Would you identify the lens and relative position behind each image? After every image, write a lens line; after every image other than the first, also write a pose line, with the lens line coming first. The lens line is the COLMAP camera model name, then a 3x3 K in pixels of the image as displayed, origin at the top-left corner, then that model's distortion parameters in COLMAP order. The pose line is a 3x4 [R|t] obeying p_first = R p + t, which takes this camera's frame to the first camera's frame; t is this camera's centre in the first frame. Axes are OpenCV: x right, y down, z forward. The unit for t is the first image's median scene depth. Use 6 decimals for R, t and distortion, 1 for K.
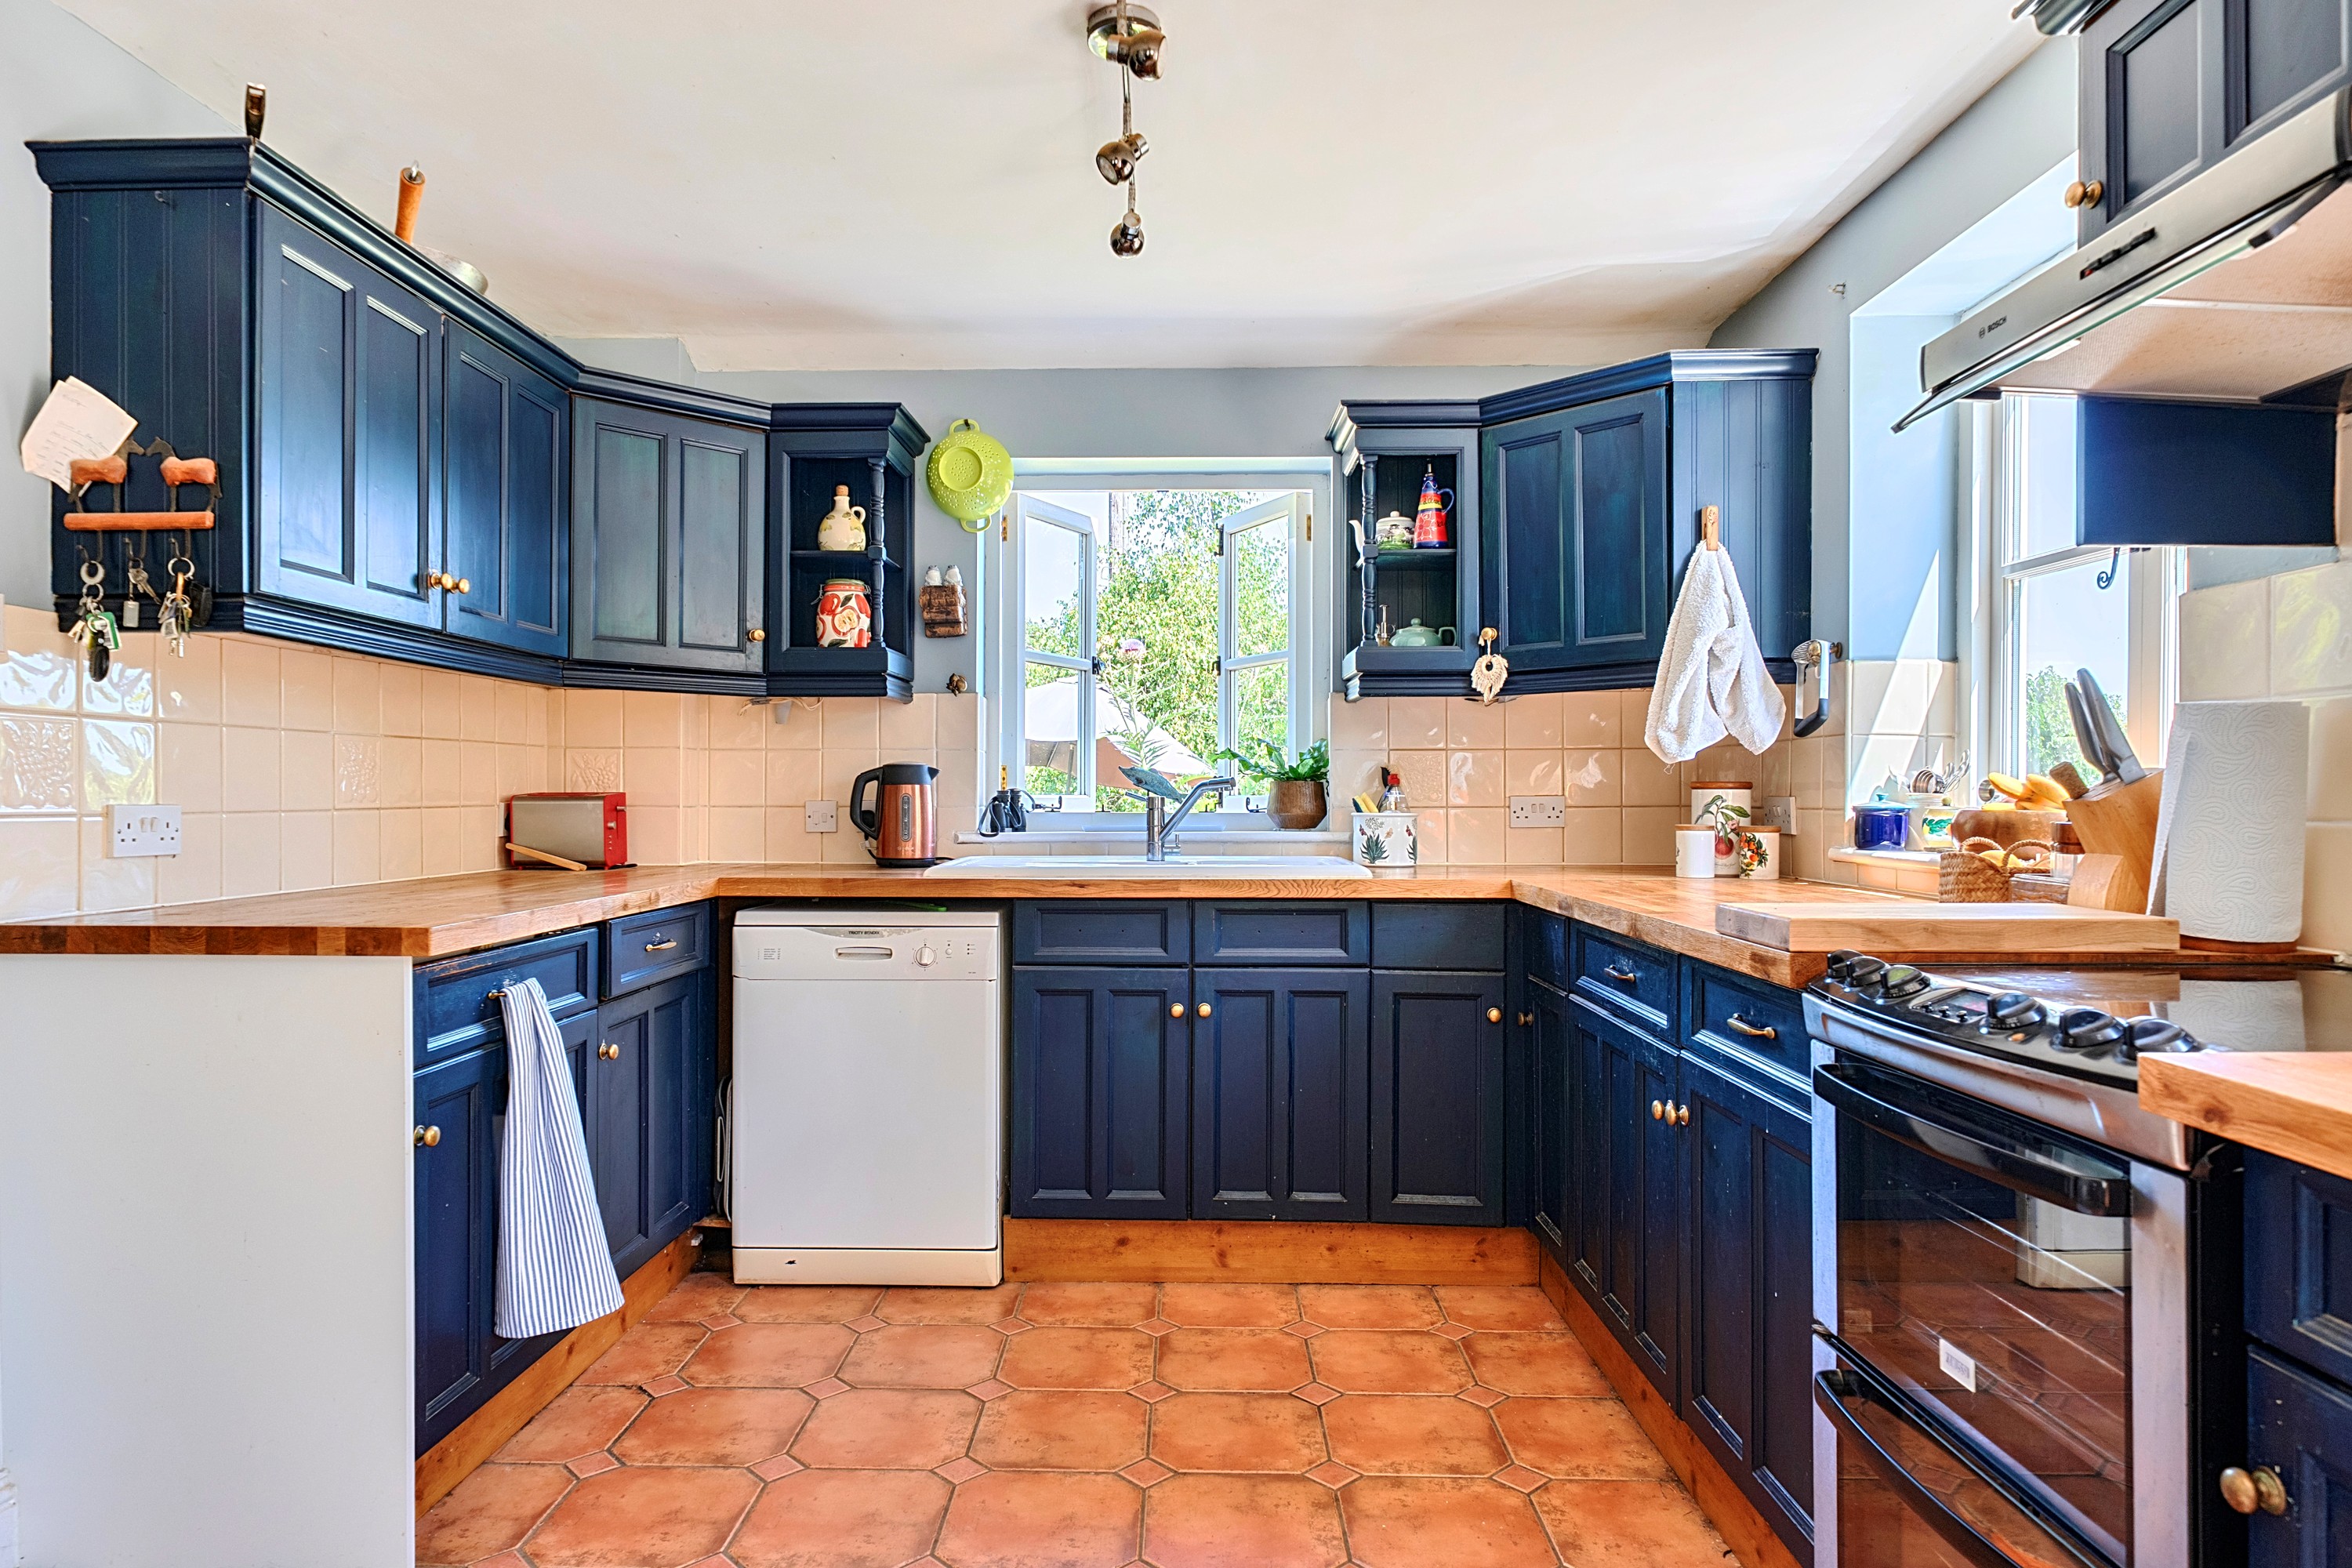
lens RADIAL K [[1397.7, 0, 1169.2], [0, 1397.7, 788.4], [0, 0, 1]] dist [-0.000883, -0.000328]
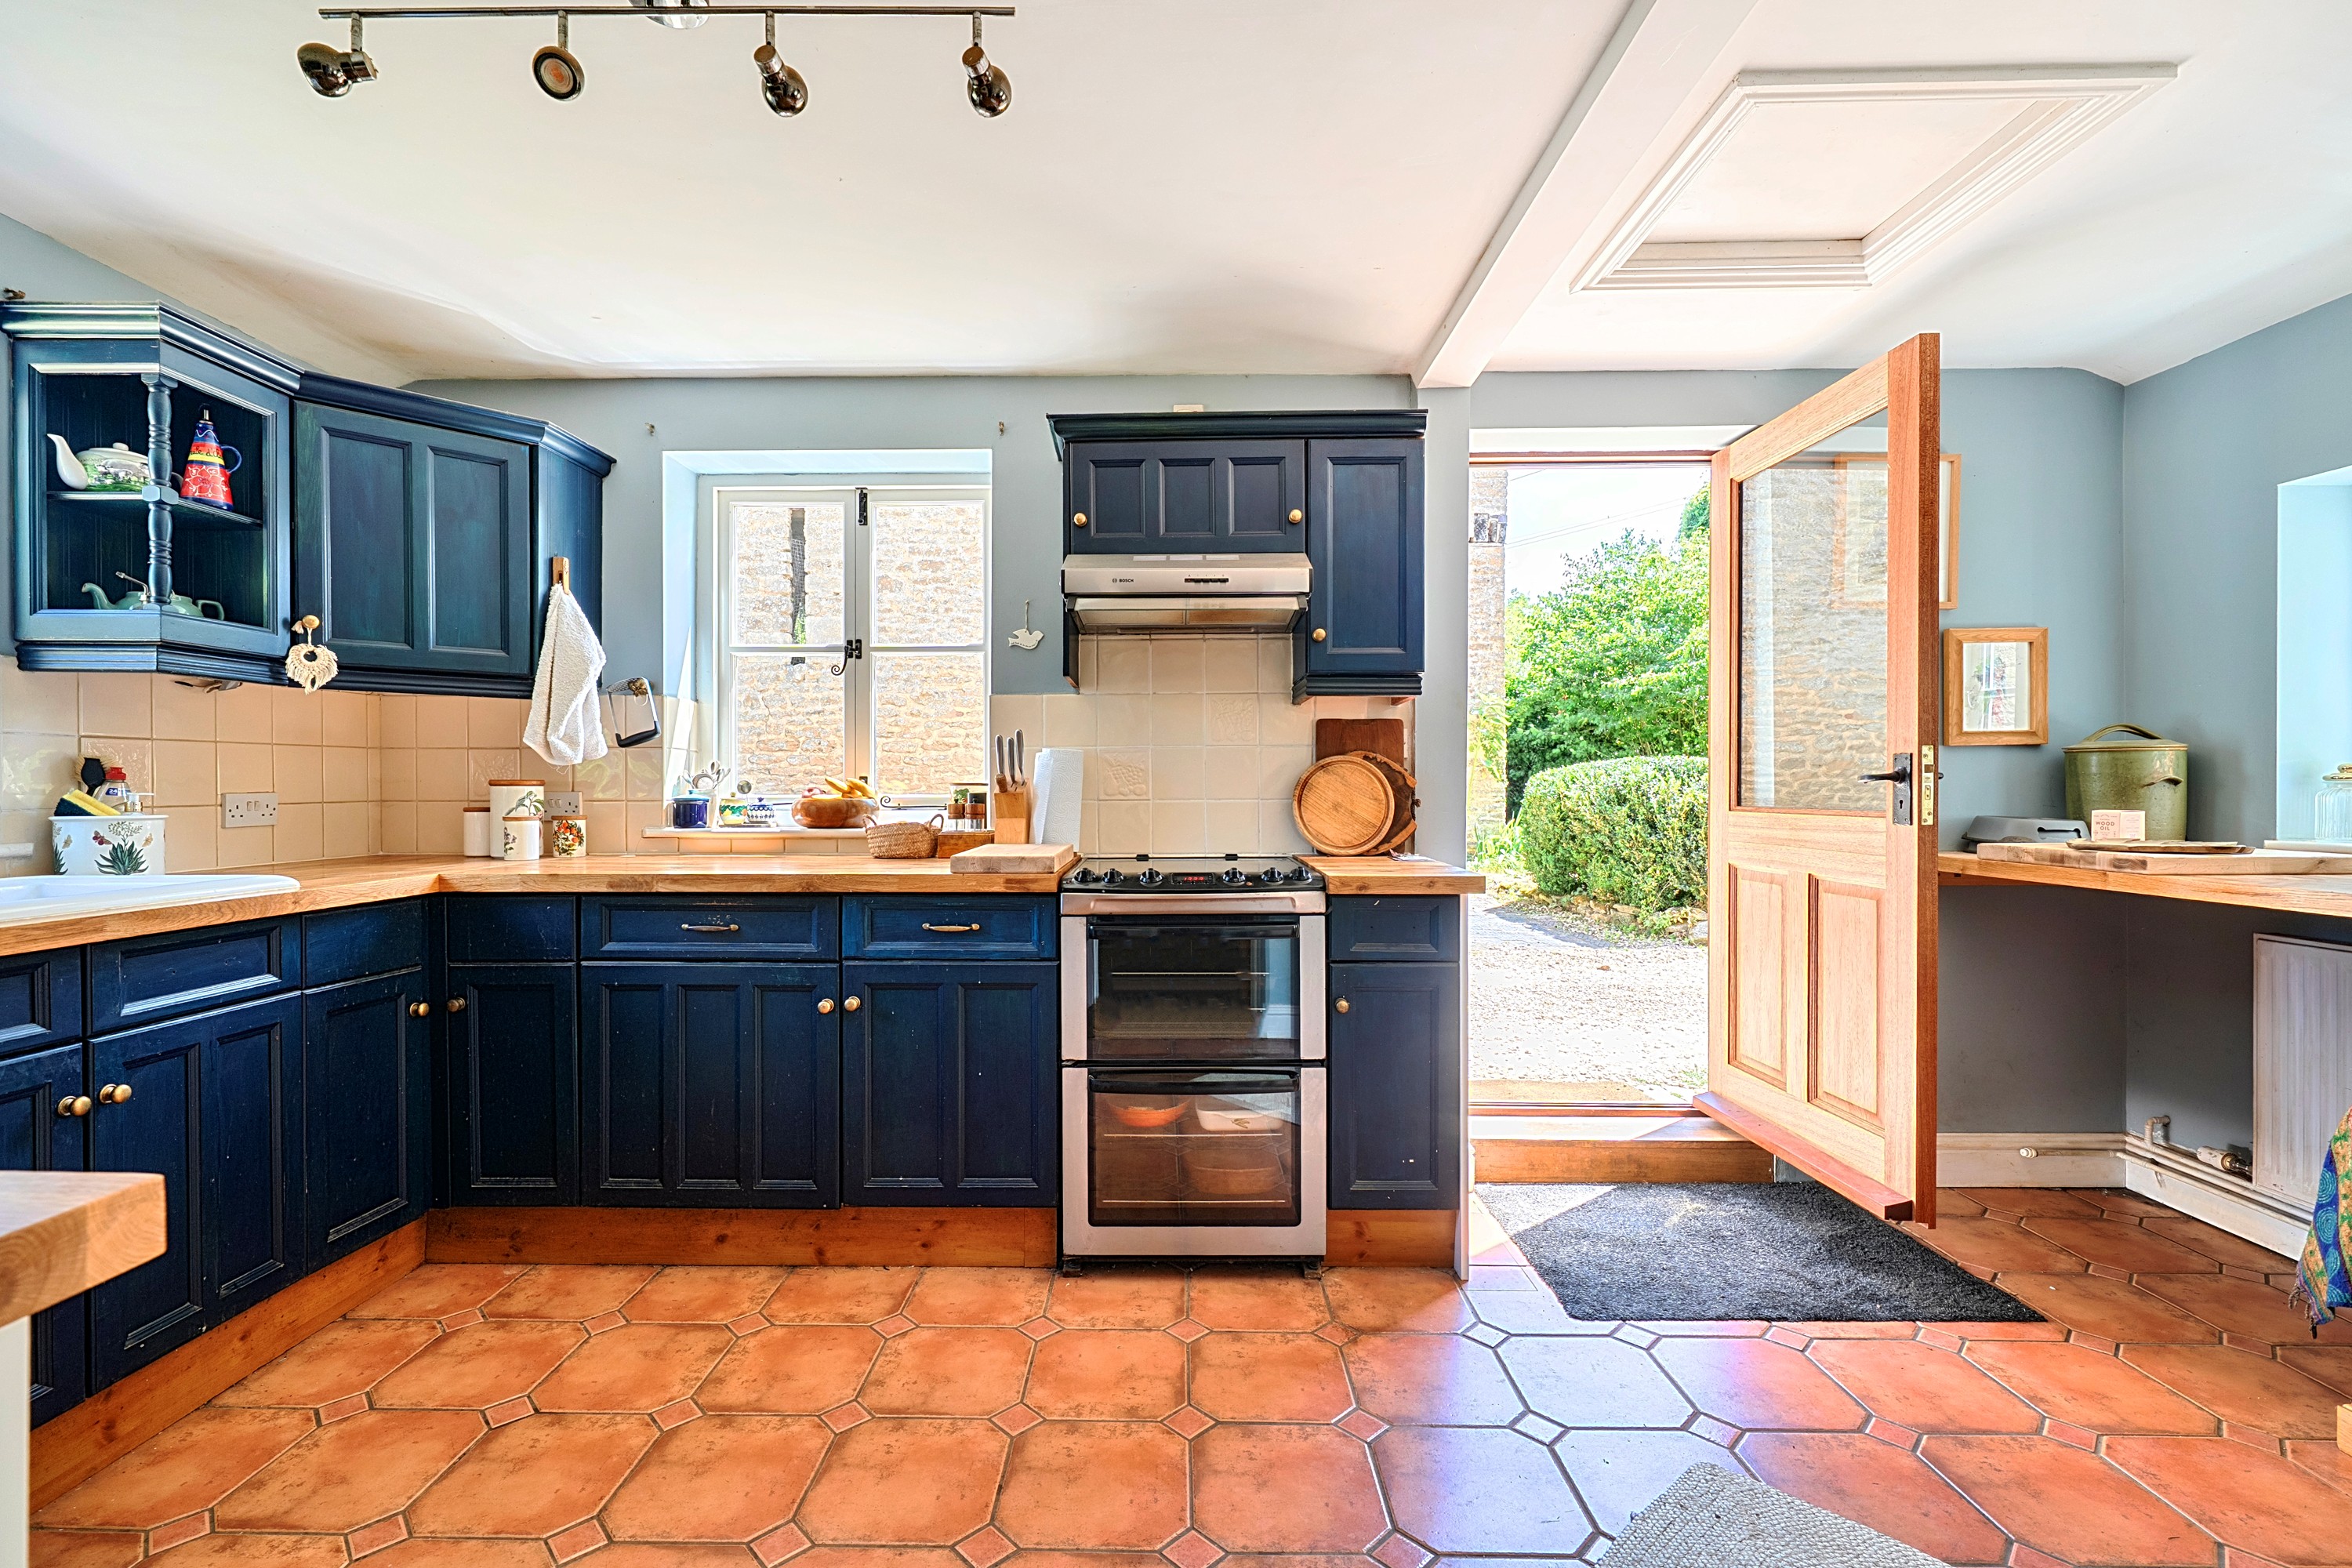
lens RADIAL K [[1007.0, 0, 1171.6], [0, 1007.0, 784.2], [0, 0, 1]] dist [-0.004104, -0.000670]
pose [[-0.016400, 0.000300, 0.999865, -0.499875], [-0.002831, 0.999996, -0.000347, -0.002406], [-0.999862, -0.002836, -0.016399, 0.463152]]
